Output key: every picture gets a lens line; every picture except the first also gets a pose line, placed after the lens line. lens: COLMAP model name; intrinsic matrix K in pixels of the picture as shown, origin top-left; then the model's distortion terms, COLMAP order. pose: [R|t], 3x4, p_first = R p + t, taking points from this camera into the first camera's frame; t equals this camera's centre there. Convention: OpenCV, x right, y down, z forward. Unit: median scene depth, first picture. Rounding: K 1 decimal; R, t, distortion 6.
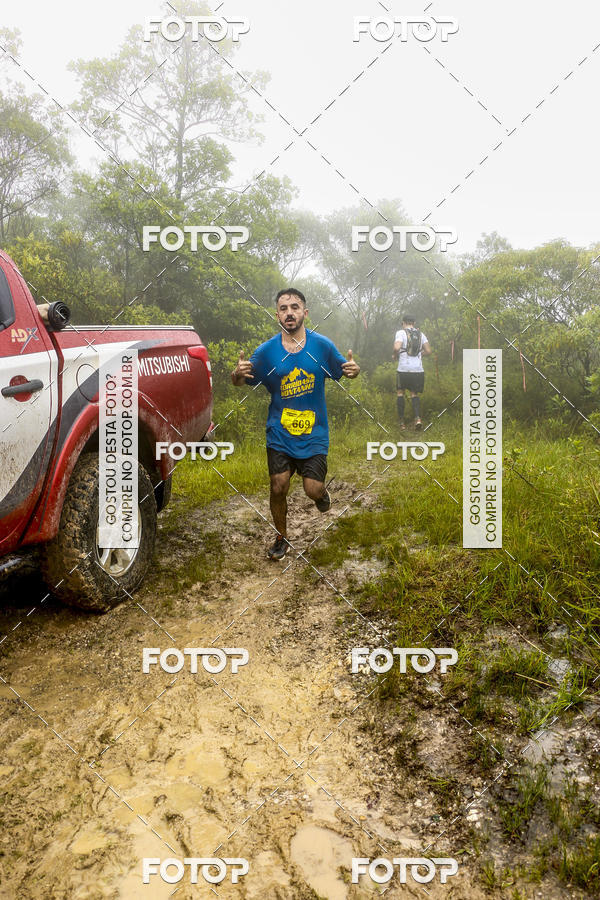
lens RADIAL K [[730.1, 0, 307.1], [0, 730.1, 463.1], [0, 0, 1]] dist [-0.185734, 0.147749]
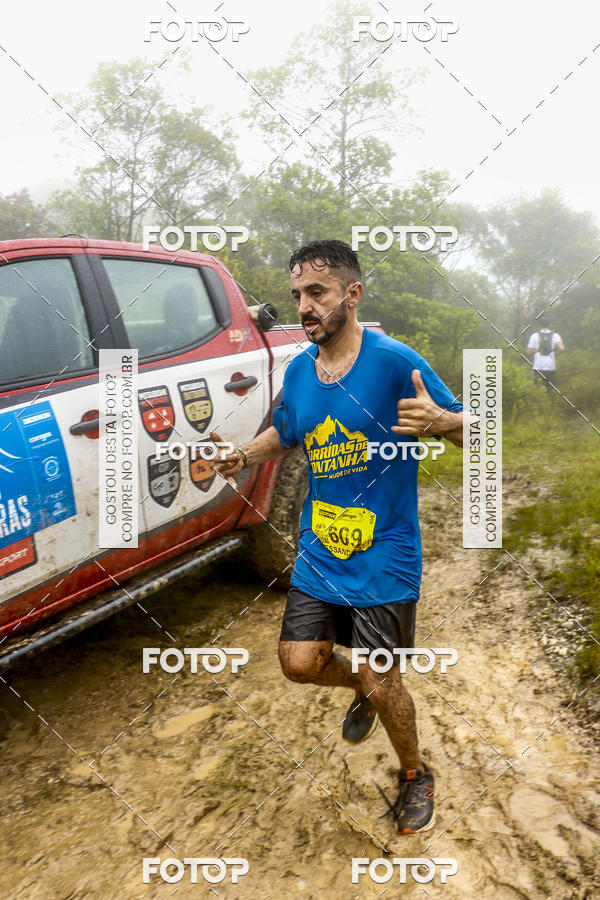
lens RADIAL K [[729.0, 0, 302.7], [0, 729.0, 458.1], [0, 0, 1]] dist [-0.186524, 0.150272]
pose [[0.977901, 0.006896, -0.208956, -0.060670], [-0.005599, 0.999961, 0.006798, 0.000498], [0.208995, -0.005478, 0.977901, -0.068736]]
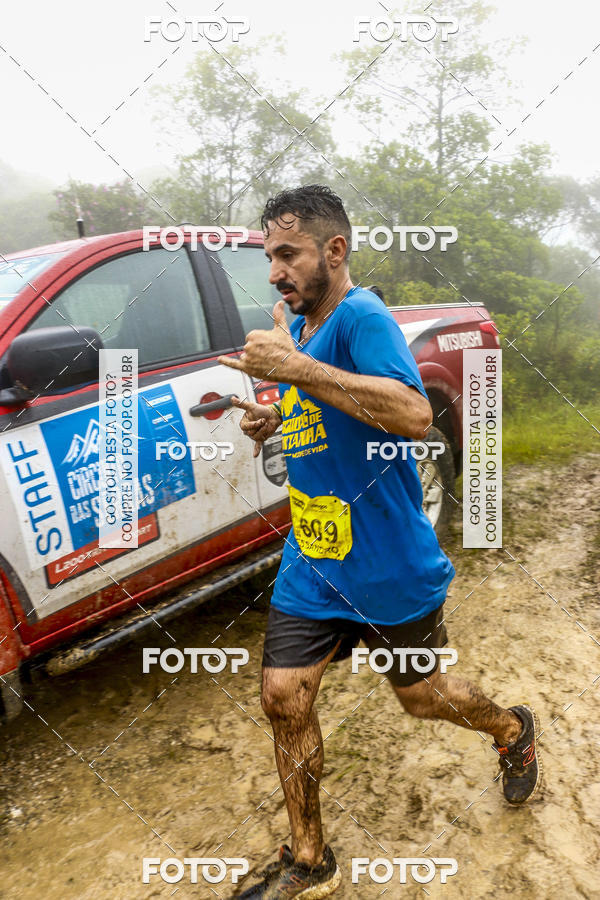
lens RADIAL K [[729.0, 0, 305.7], [0, 729.0, 456.1], [0, 0, 1]] dist [-0.186524, 0.150272]
pose [[0.943570, 0.011229, -0.330983, -0.071939], [-0.001162, 0.999531, 0.030596, 0.001632], [0.331171, -0.028485, 0.943141, -0.092657]]
